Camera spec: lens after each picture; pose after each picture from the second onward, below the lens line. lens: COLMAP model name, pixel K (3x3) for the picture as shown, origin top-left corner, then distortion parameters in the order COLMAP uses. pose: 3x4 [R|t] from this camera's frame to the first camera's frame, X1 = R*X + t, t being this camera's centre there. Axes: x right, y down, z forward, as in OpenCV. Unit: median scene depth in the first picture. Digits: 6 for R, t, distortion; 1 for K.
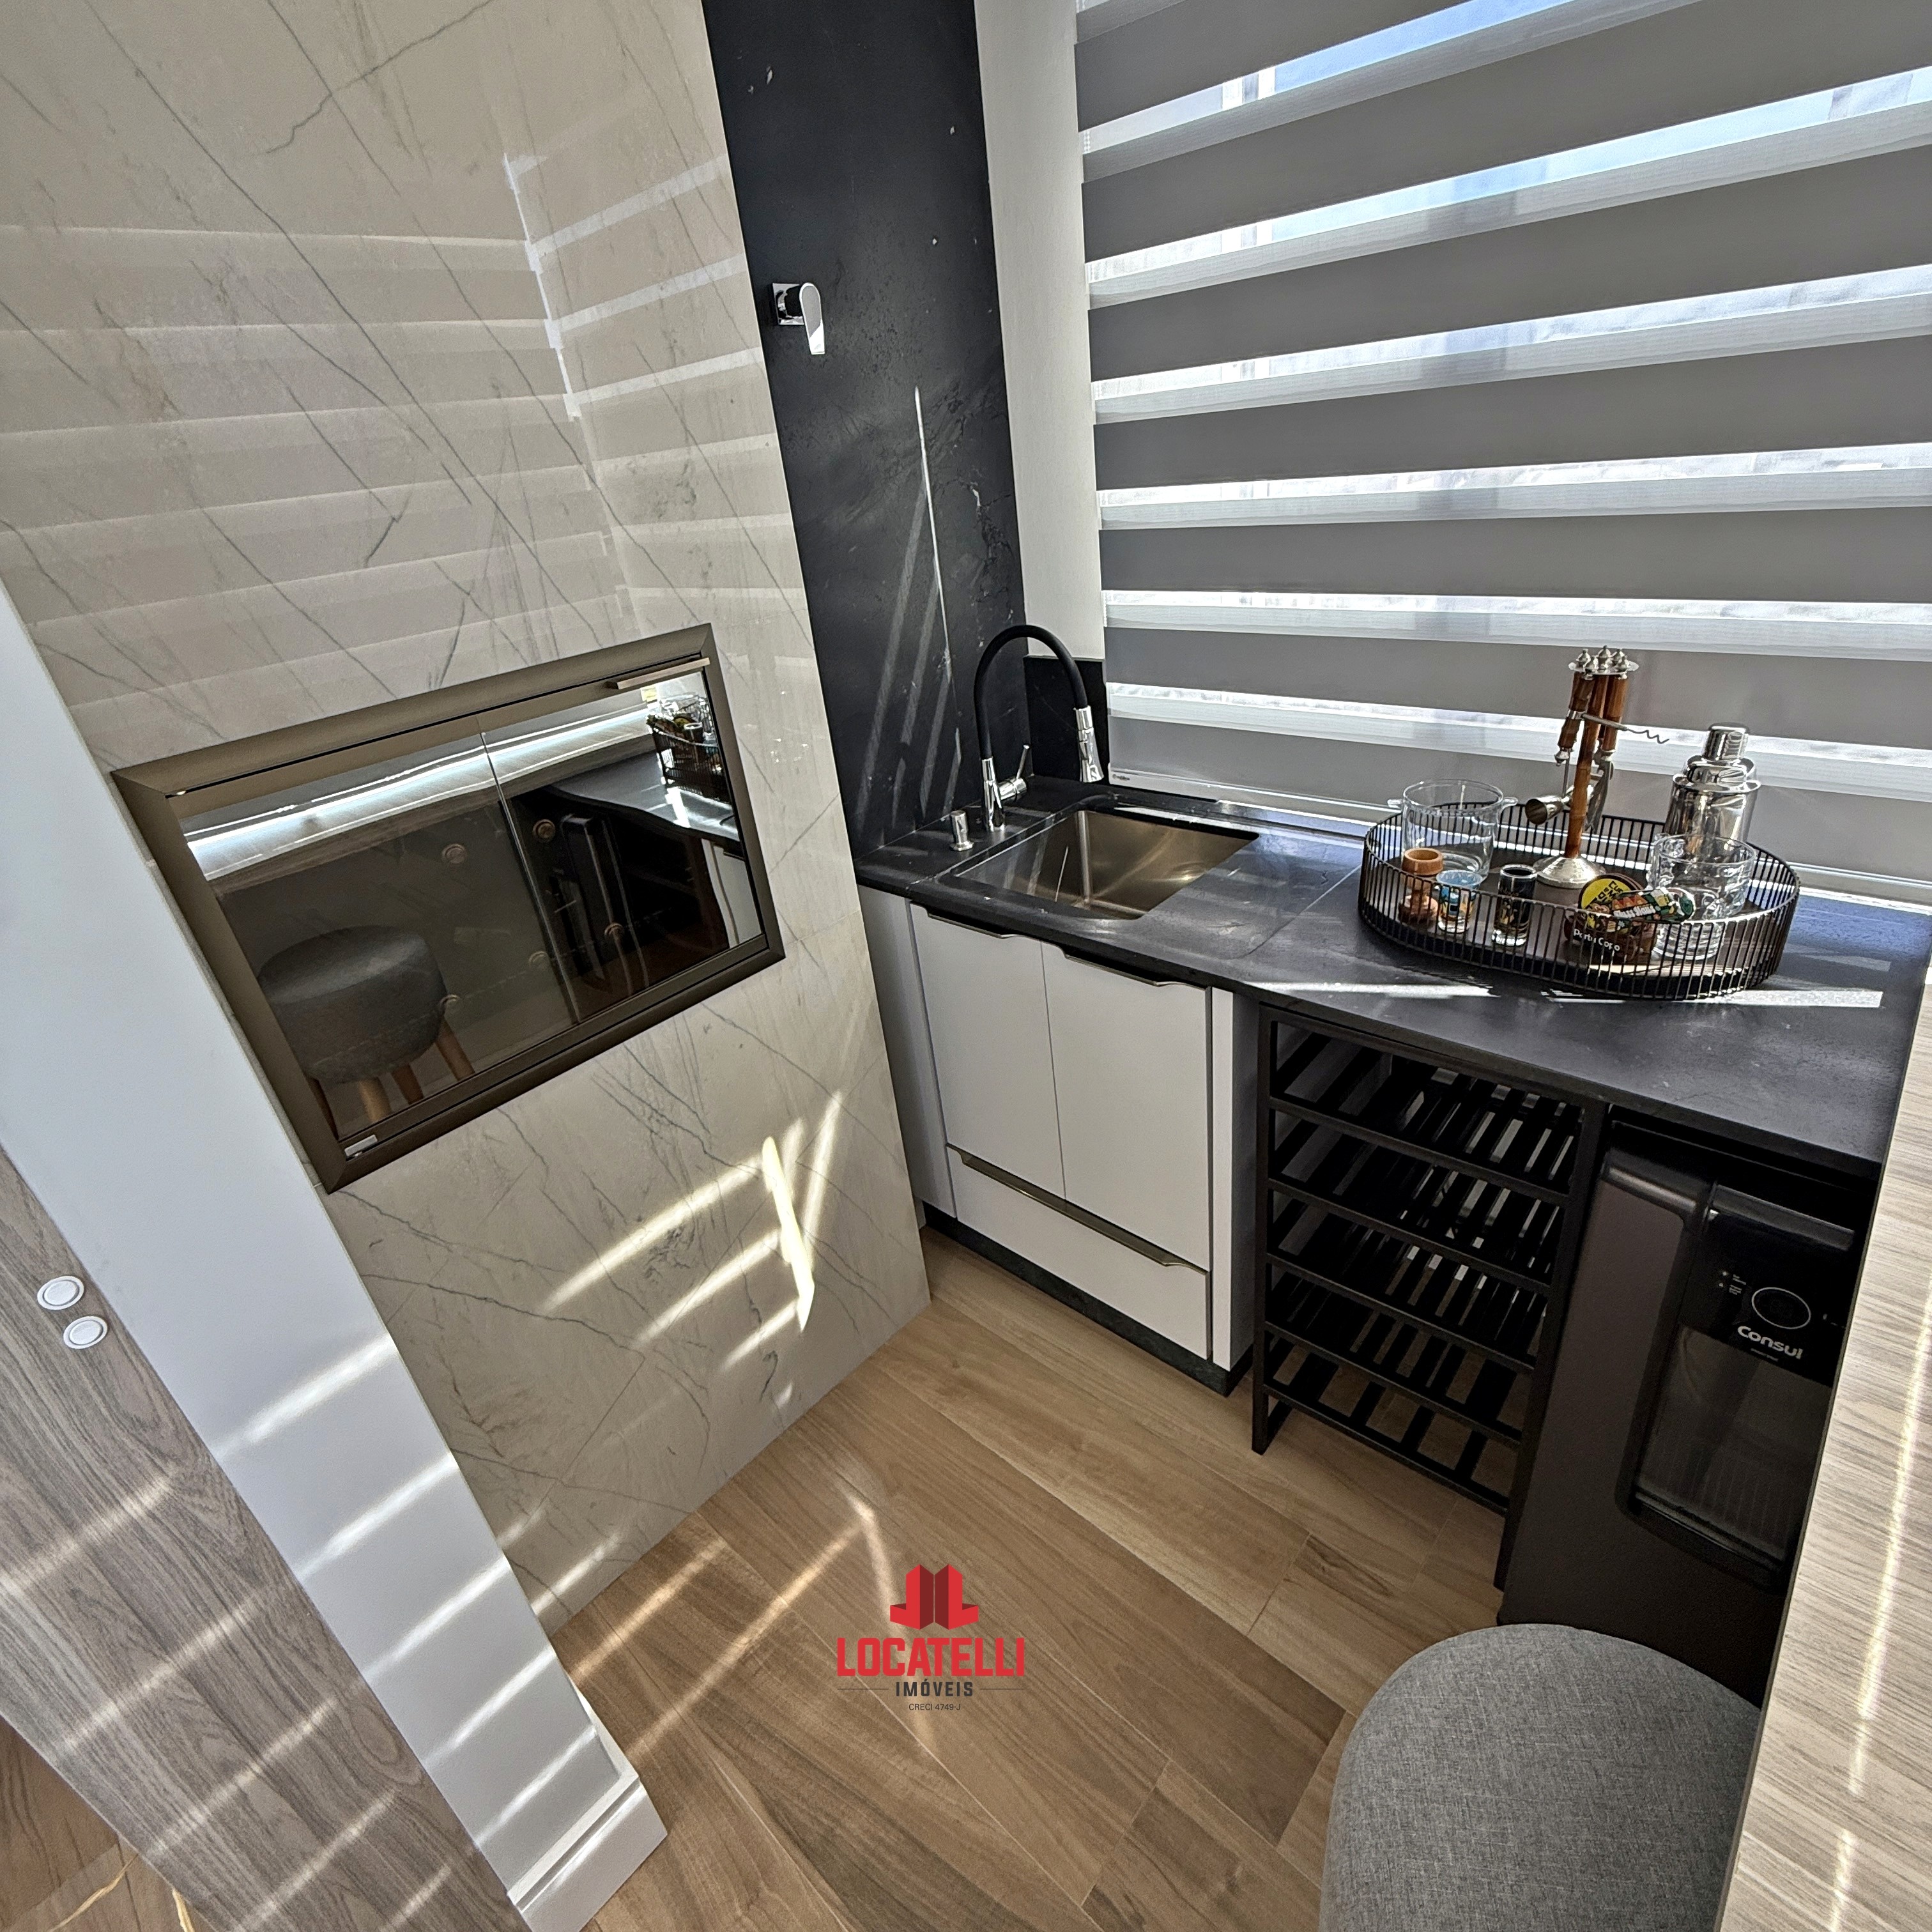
lens RADIAL K [[1022.3, 0, 965.4], [0, 1022.3, 955.1], [0, 0, 1]] dist [0.000715, 0.000583]
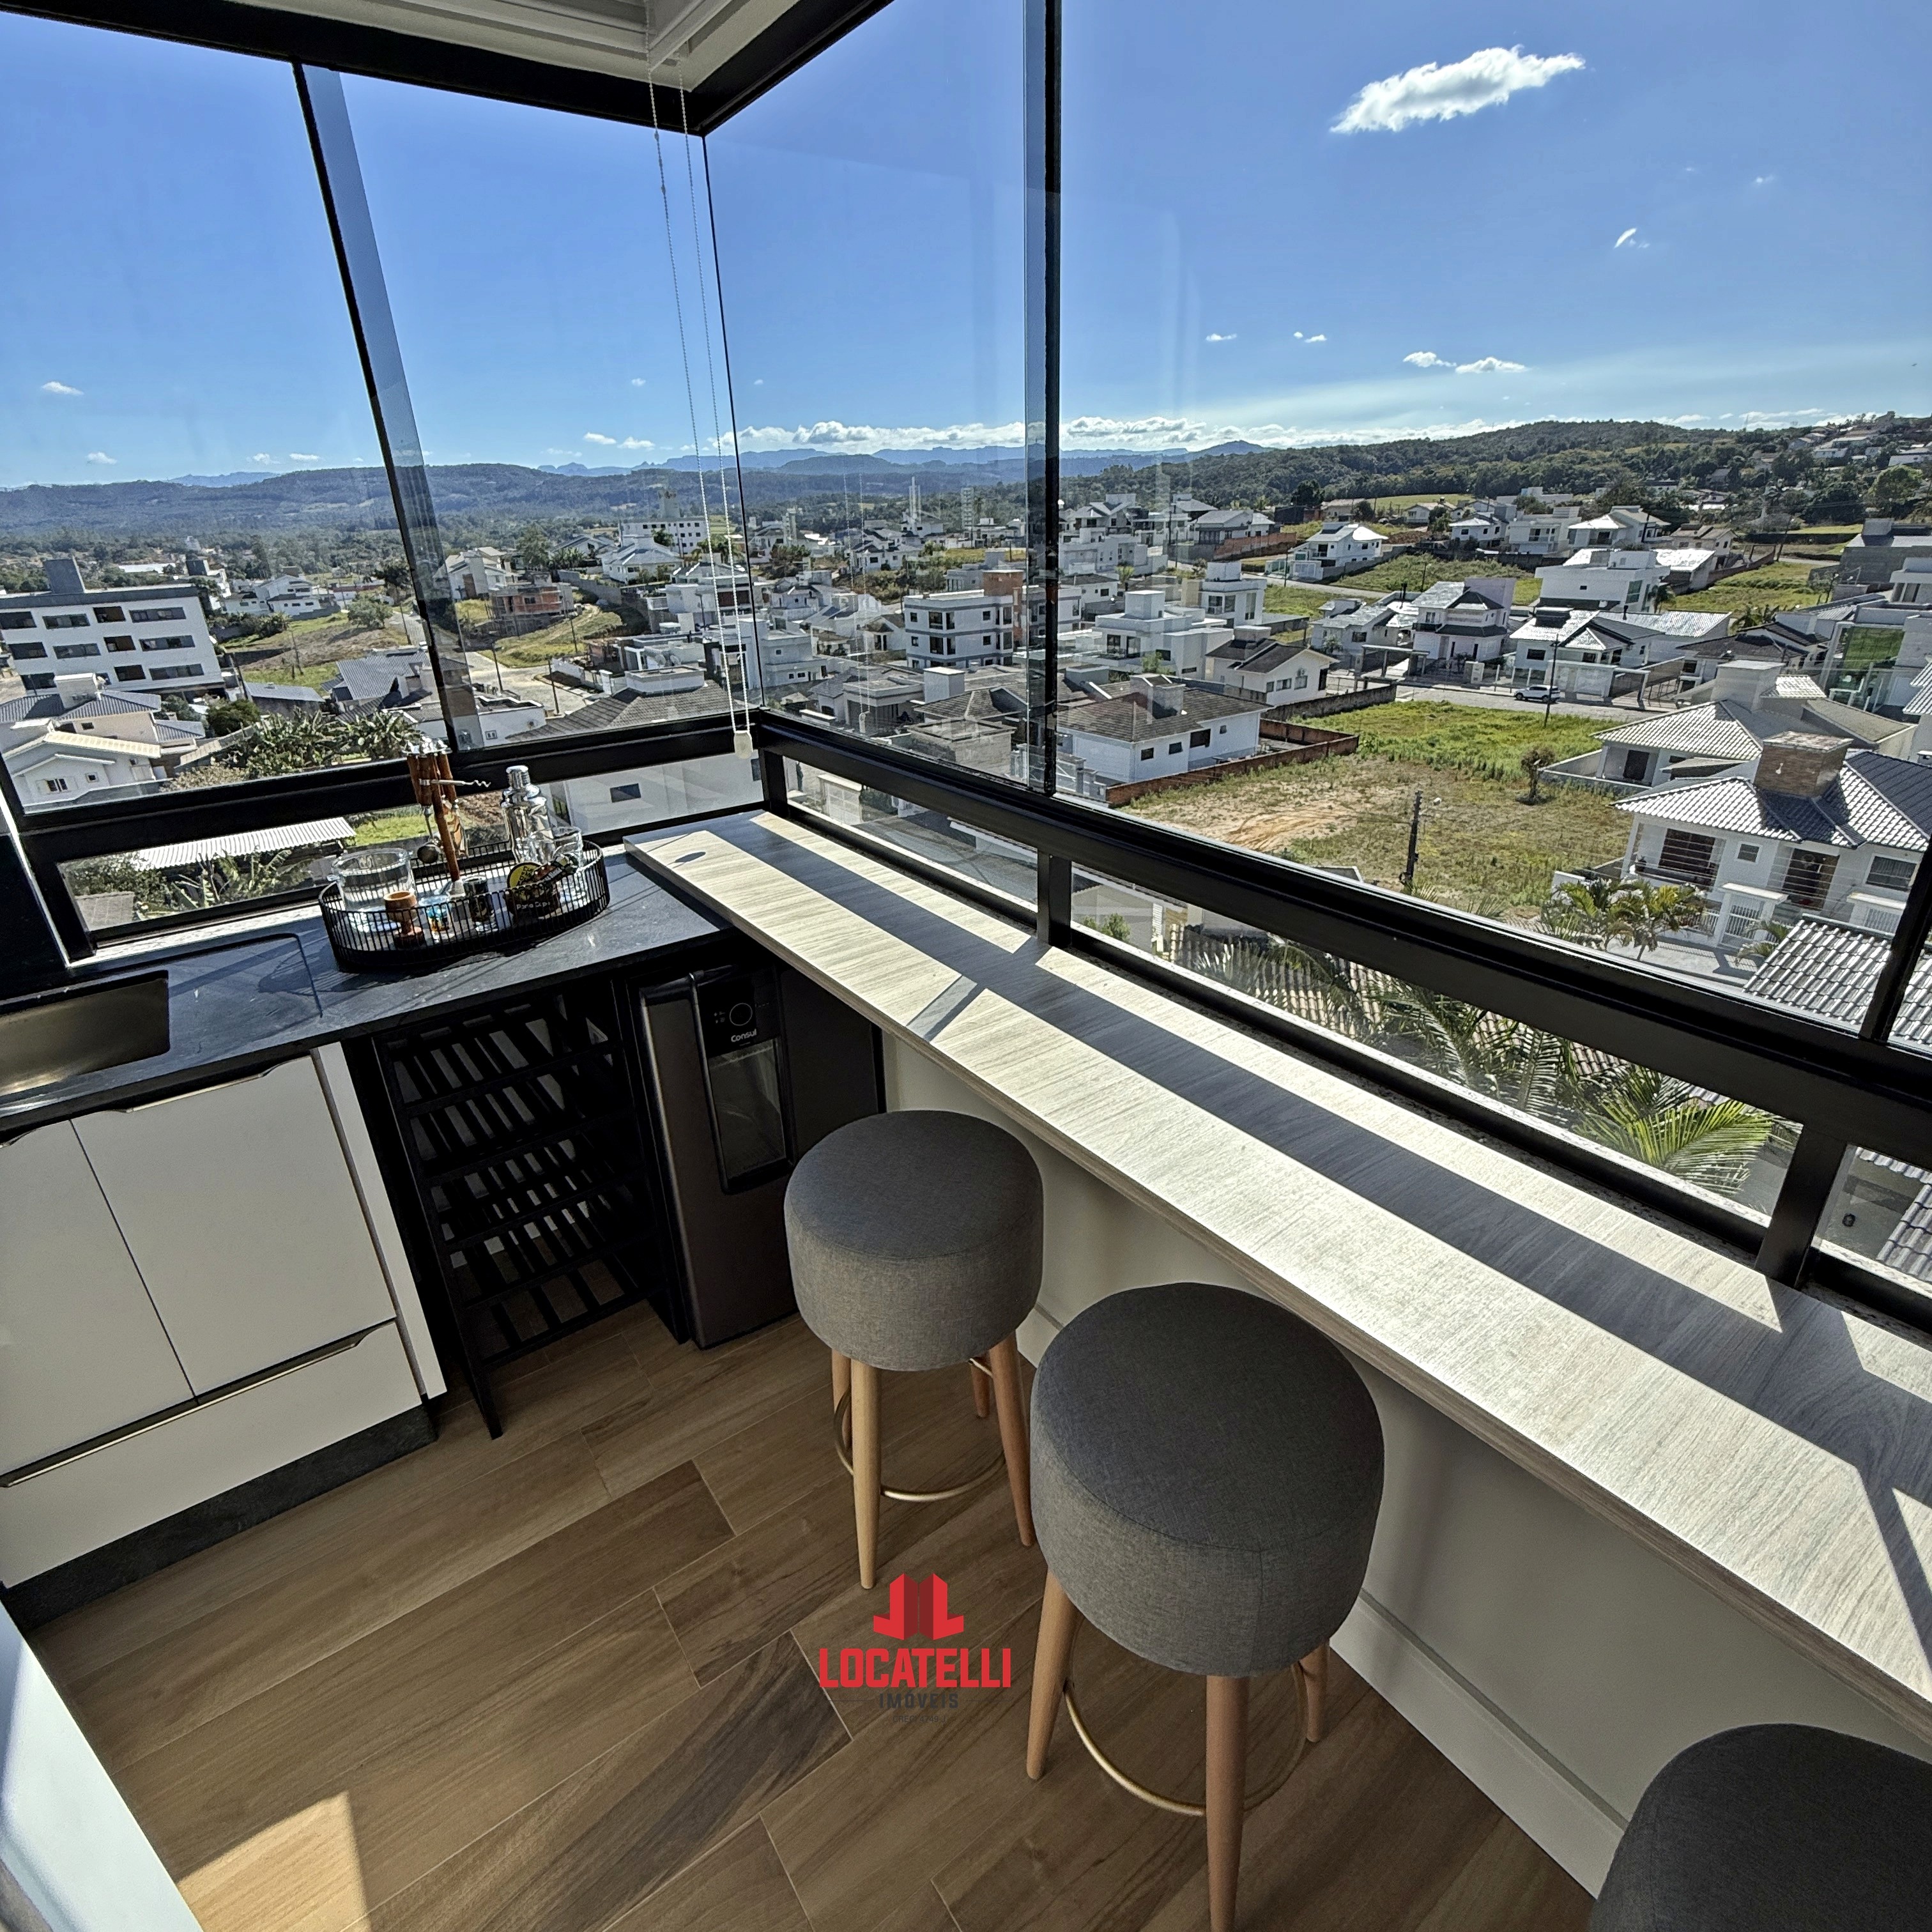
lens RADIAL K [[1022.3, 0, 965.4], [0, 1022.3, 955.1], [0, 0, 1]] dist [0.000715, 0.000583]
pose [[0.210379, -0.296648, 0.931526, -0.579234], [0.457026, 0.872162, 0.174527, 0.065804], [-0.864215, 0.389015, 0.319061, -0.022774]]
